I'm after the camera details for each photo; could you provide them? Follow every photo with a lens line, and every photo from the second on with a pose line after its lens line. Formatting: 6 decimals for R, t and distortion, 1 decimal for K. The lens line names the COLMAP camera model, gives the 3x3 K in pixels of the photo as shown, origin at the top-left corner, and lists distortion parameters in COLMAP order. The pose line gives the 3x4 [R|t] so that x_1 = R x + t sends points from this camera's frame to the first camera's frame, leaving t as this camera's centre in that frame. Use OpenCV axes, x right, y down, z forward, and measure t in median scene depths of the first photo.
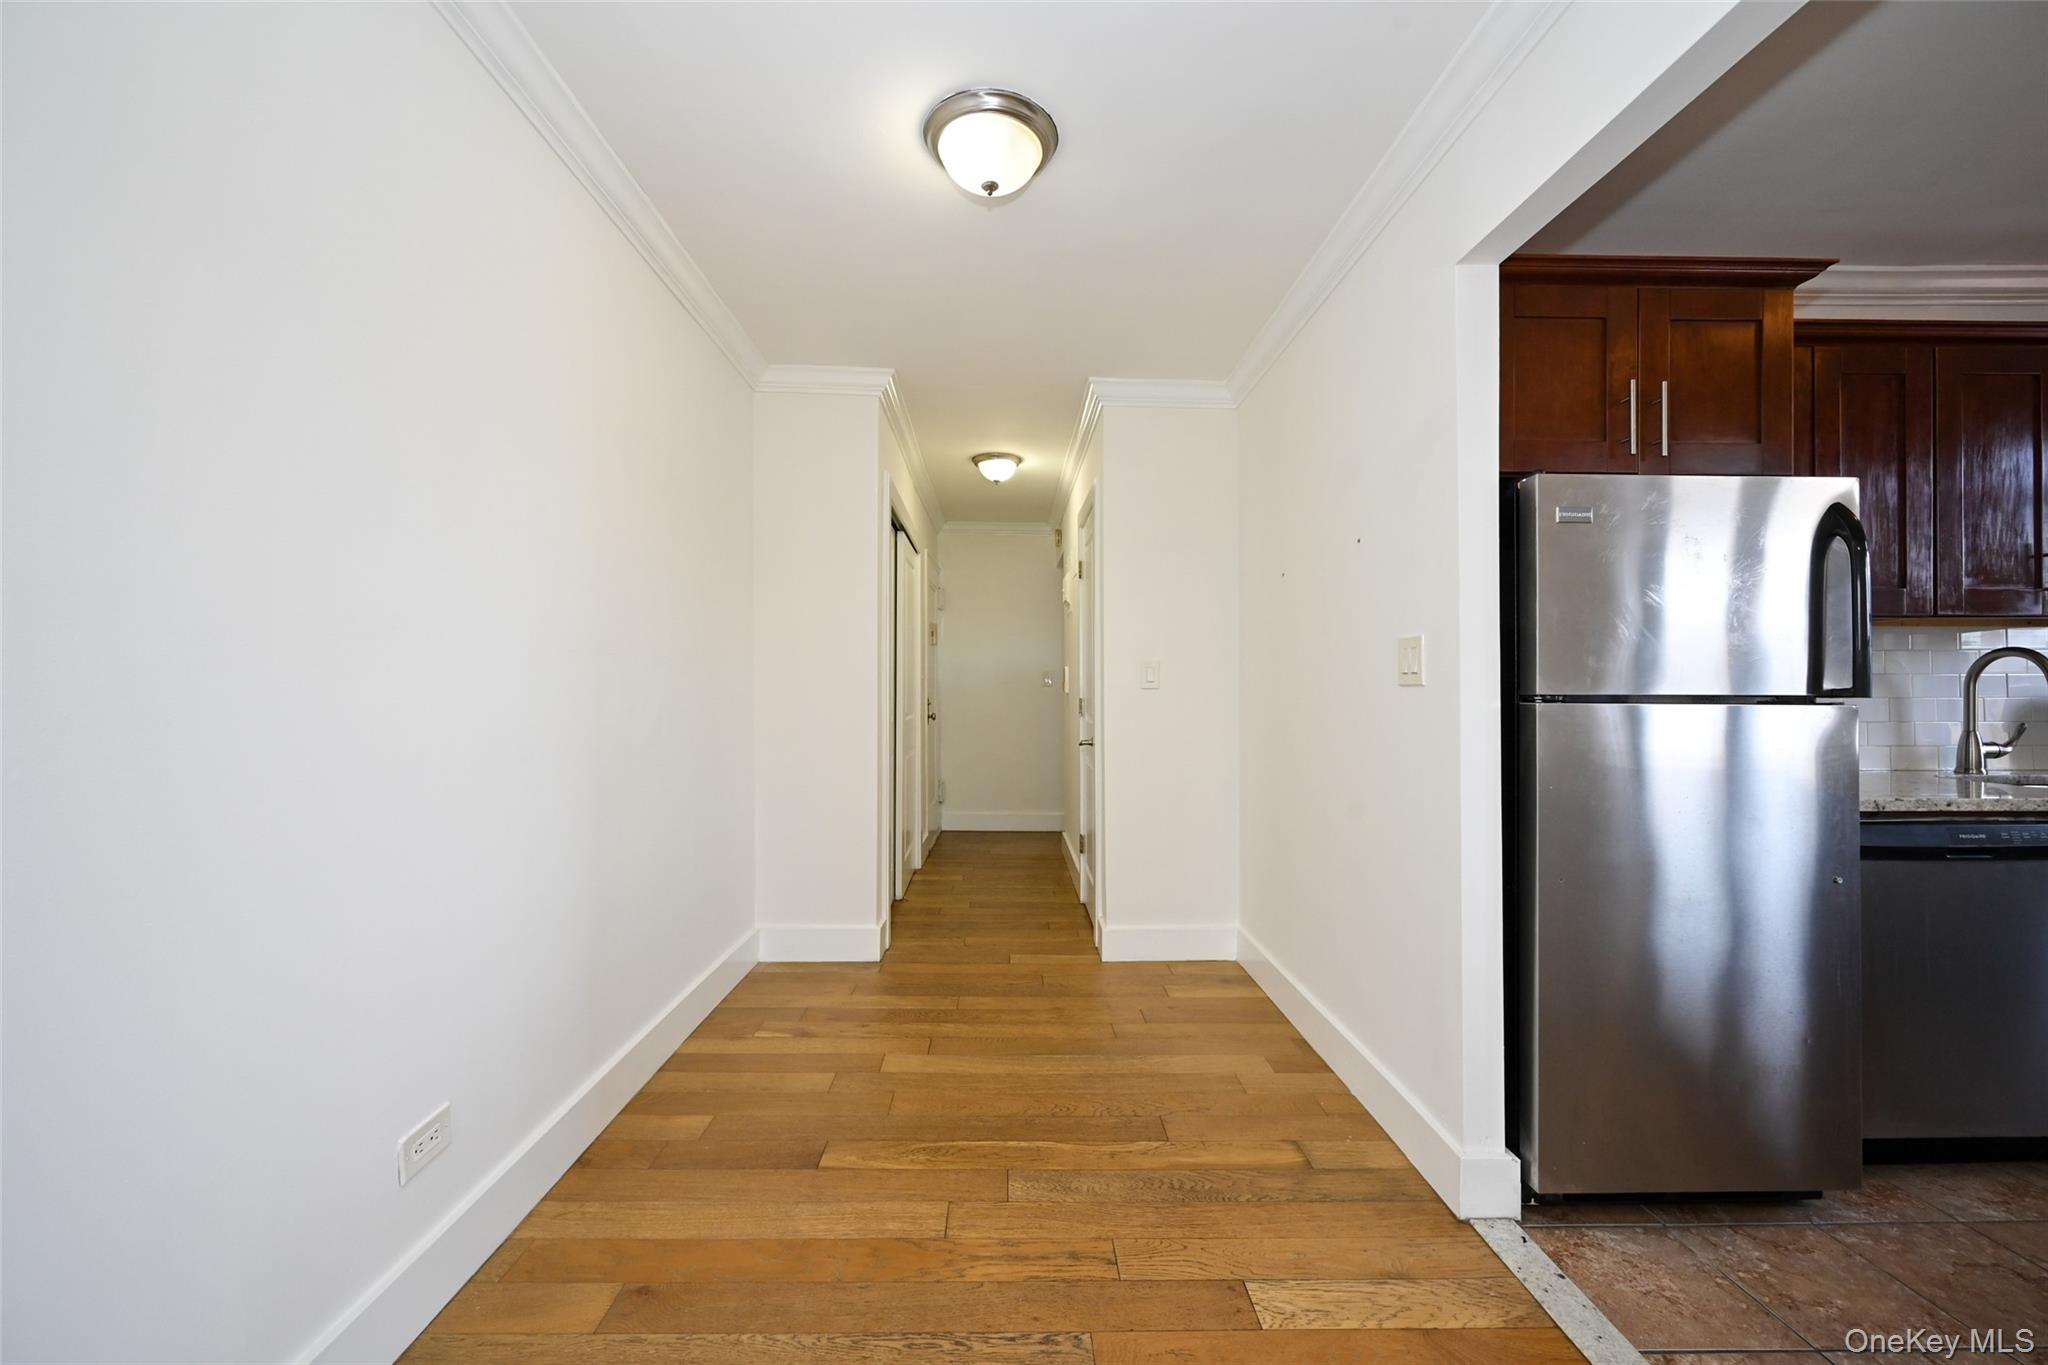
lens RADIAL K [[805.8, 0, 1023.9], [0, 805.8, 683.5], [0, 0, 1]] dist [-0.003958, 0.001163]
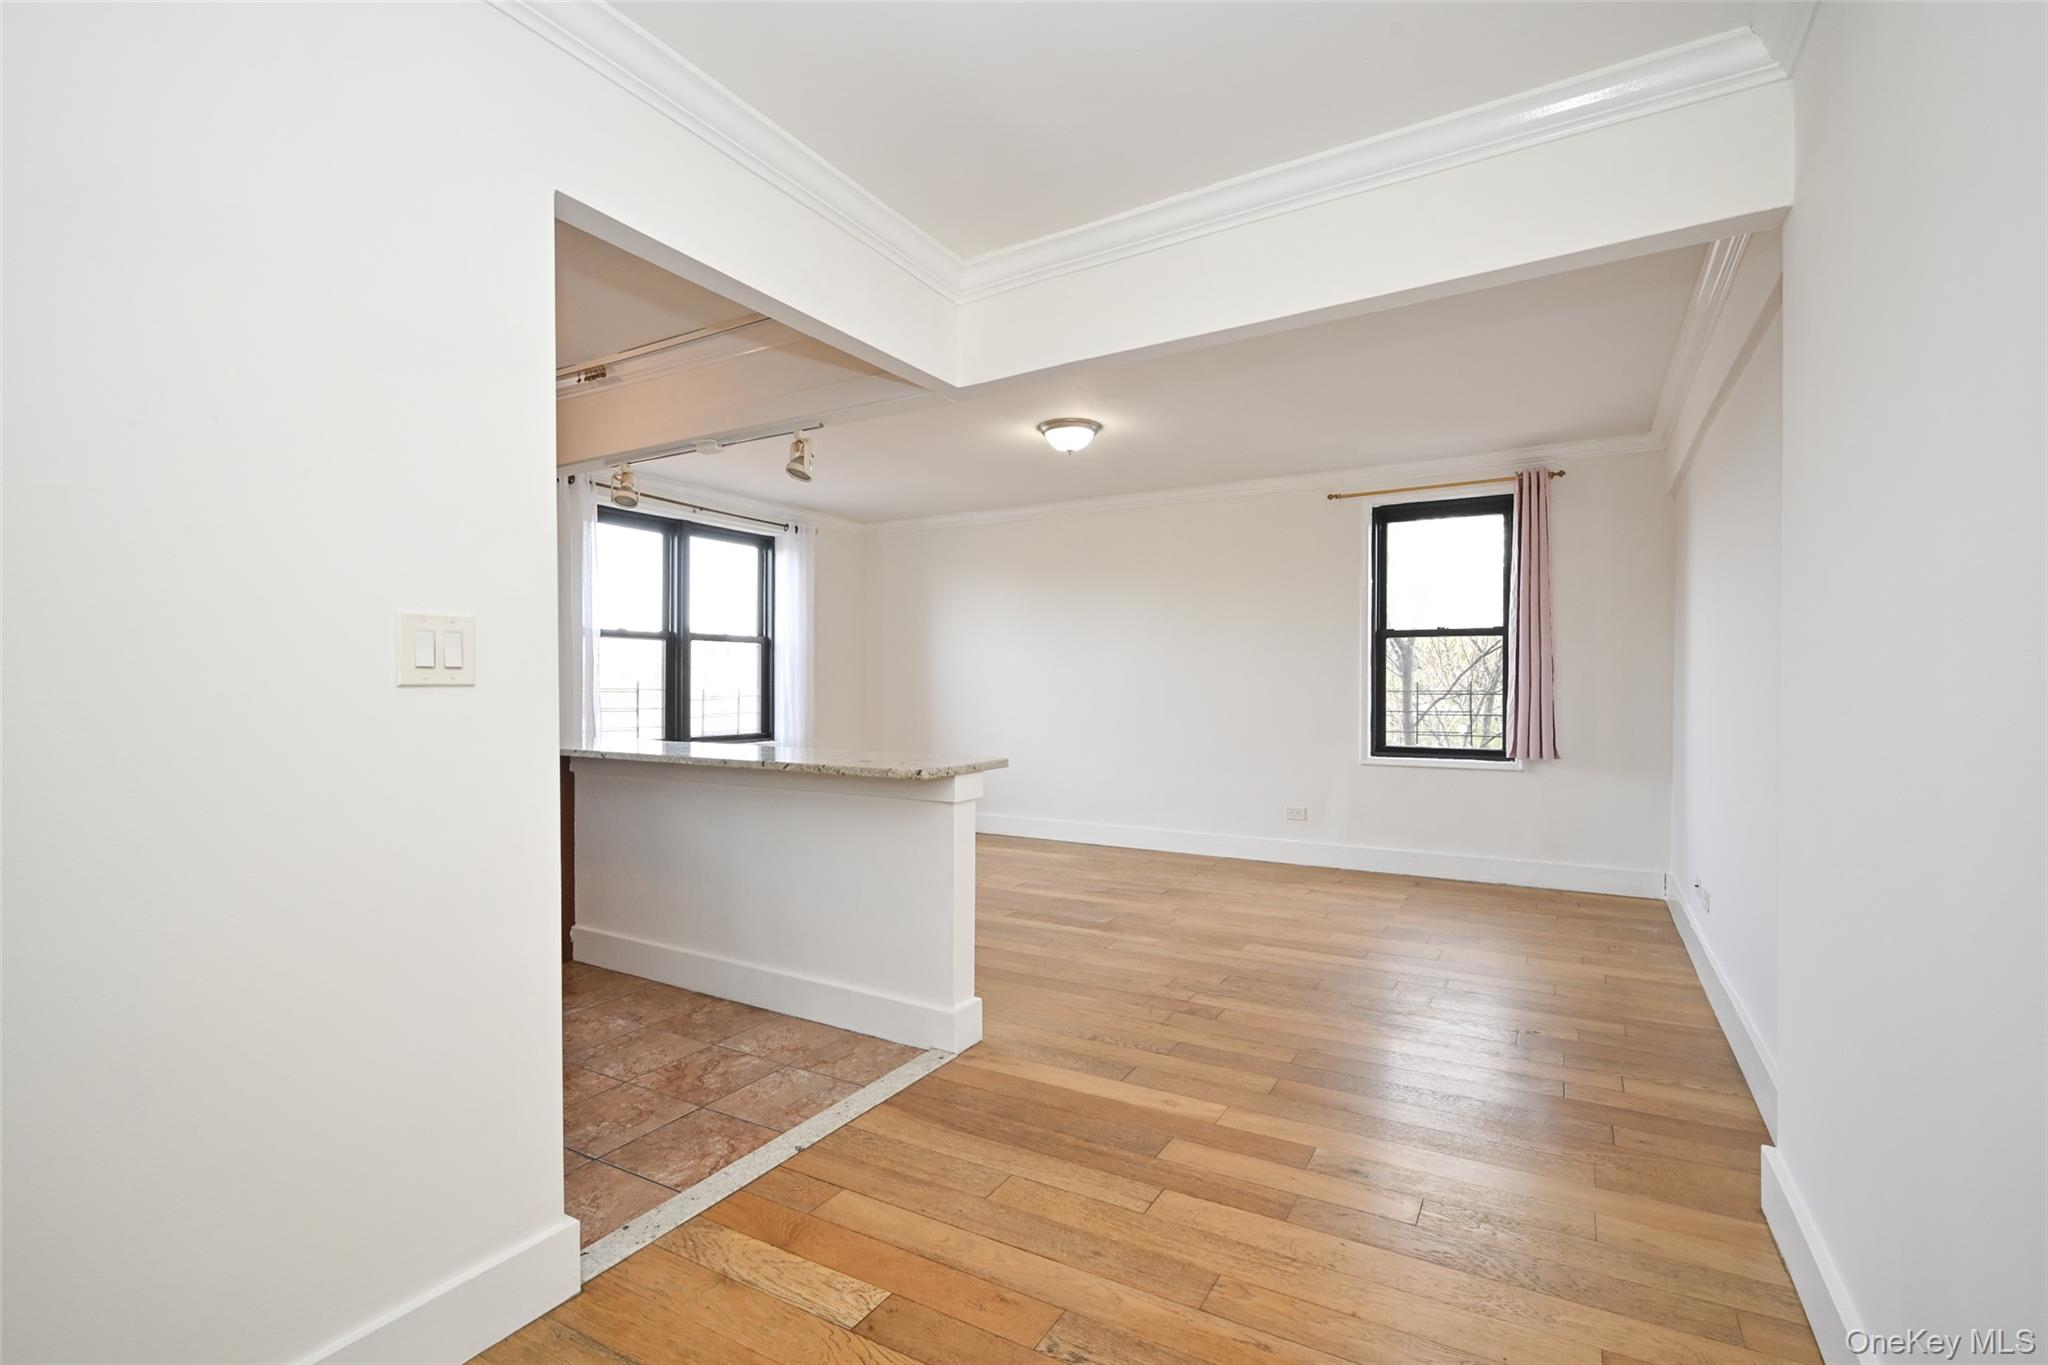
lens RADIAL K [[927.0, 0, 1024.5], [0, 927.0, 685.2], [0, 0, 1]] dist [-0.004253, 0.000201]
pose [[-0.852114, -0.001021, 0.523356, -0.342555], [-0.003375, 0.999988, -0.003543, 0.002511], [-0.523346, -0.004785, -0.852107, 1.362933]]
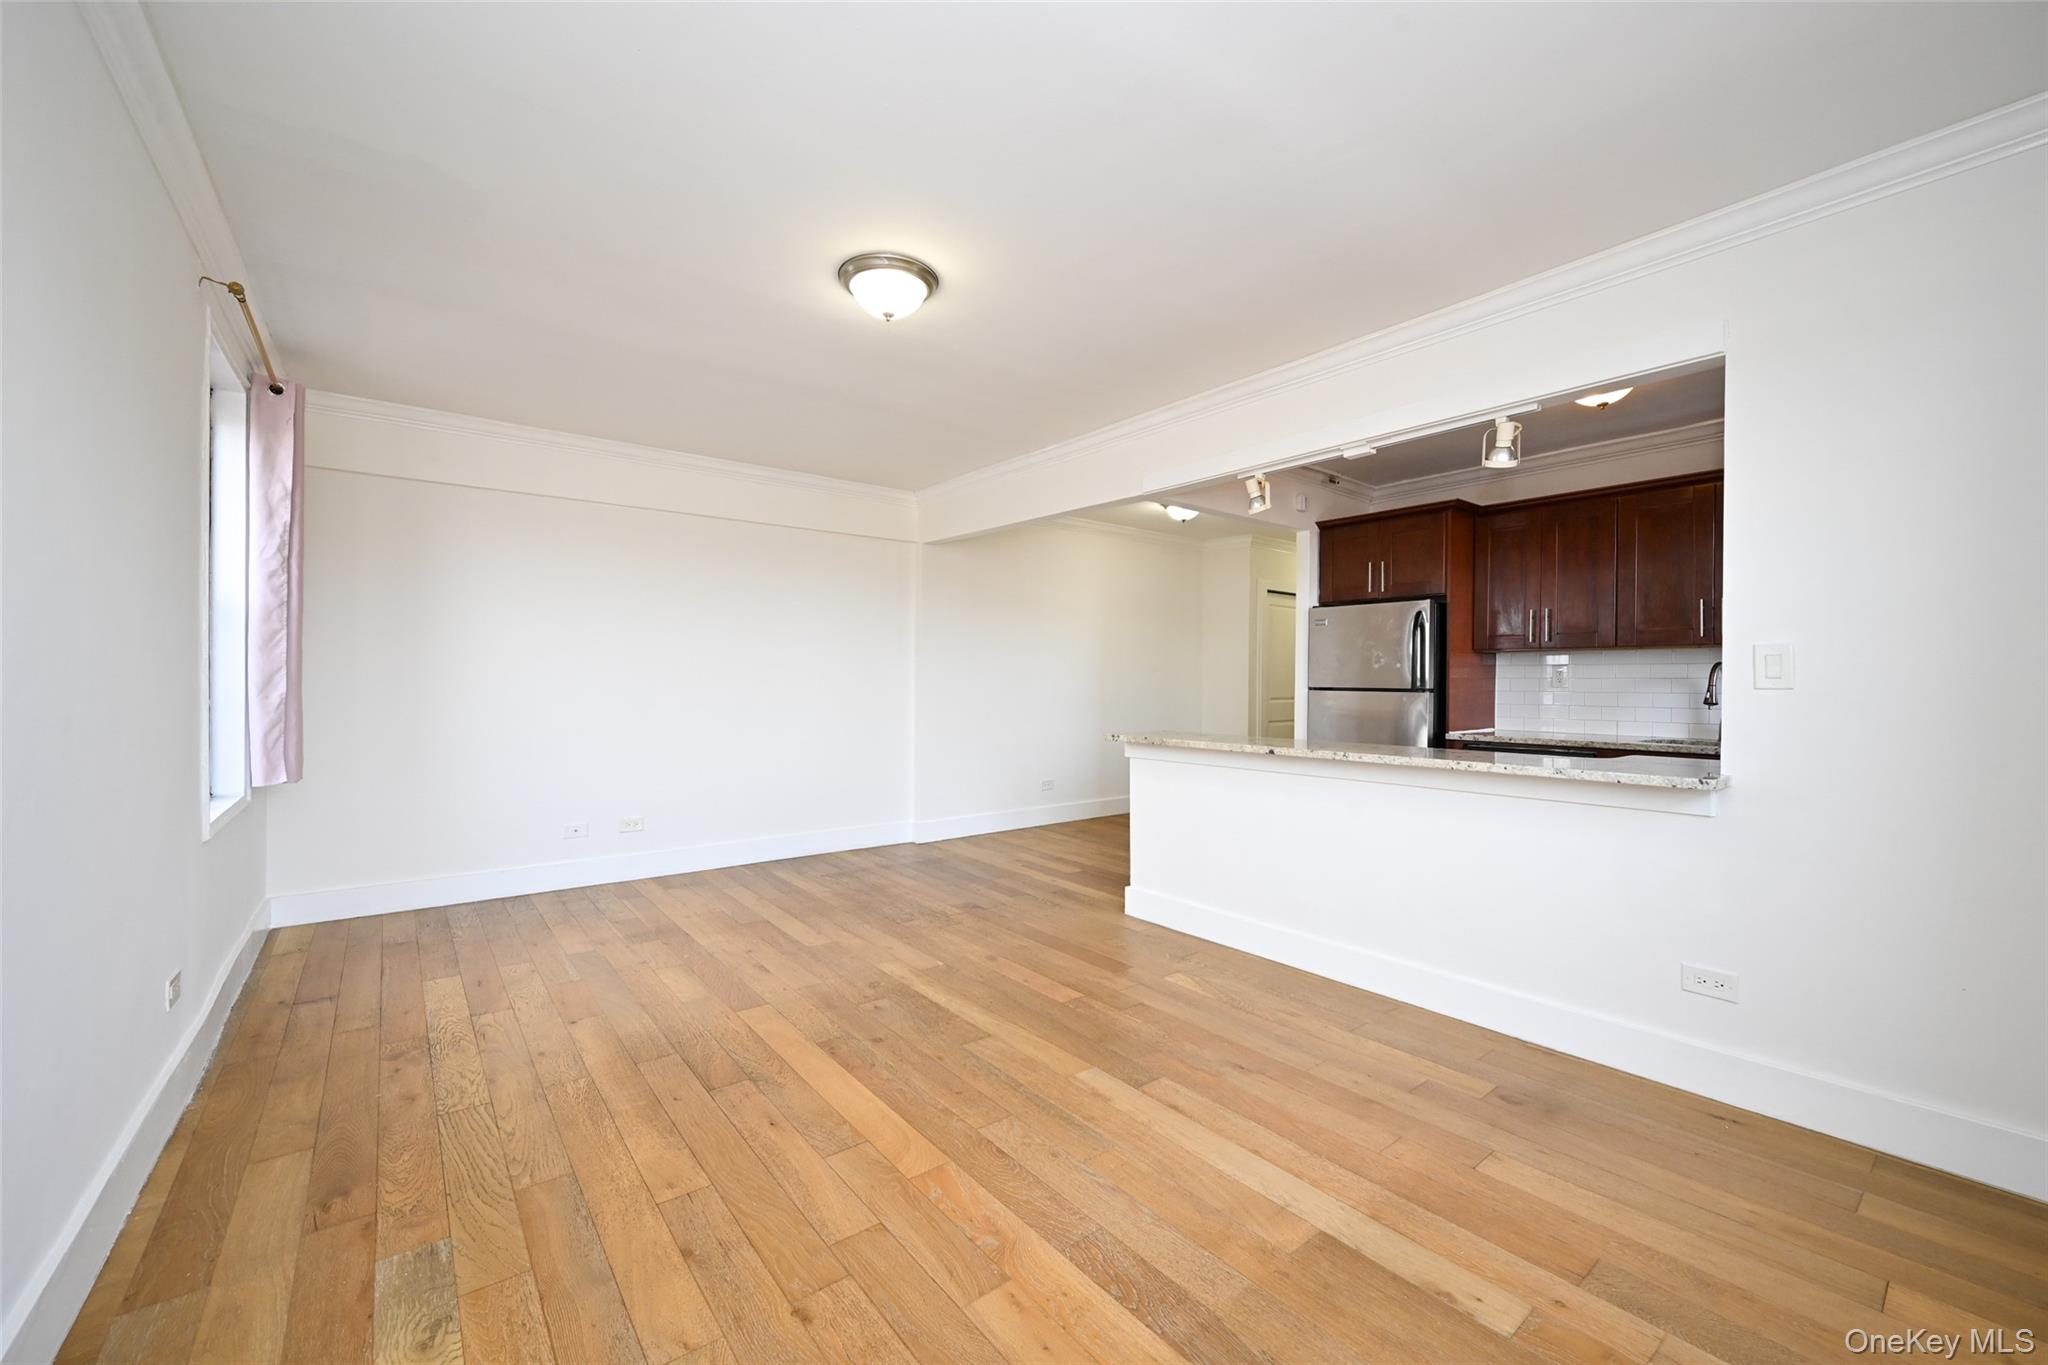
lens RADIAL K [[805.8, 0, 1025.0], [0, 805.8, 680.7], [0, 0, 1]] dist [-0.003958, 0.001163]
pose [[0.602028, 0.002156, -0.798472, 1.909206], [0.000694, 0.999995, 0.003223, -0.015057], [0.798475, -0.002495, 0.602023, -1.239060]]
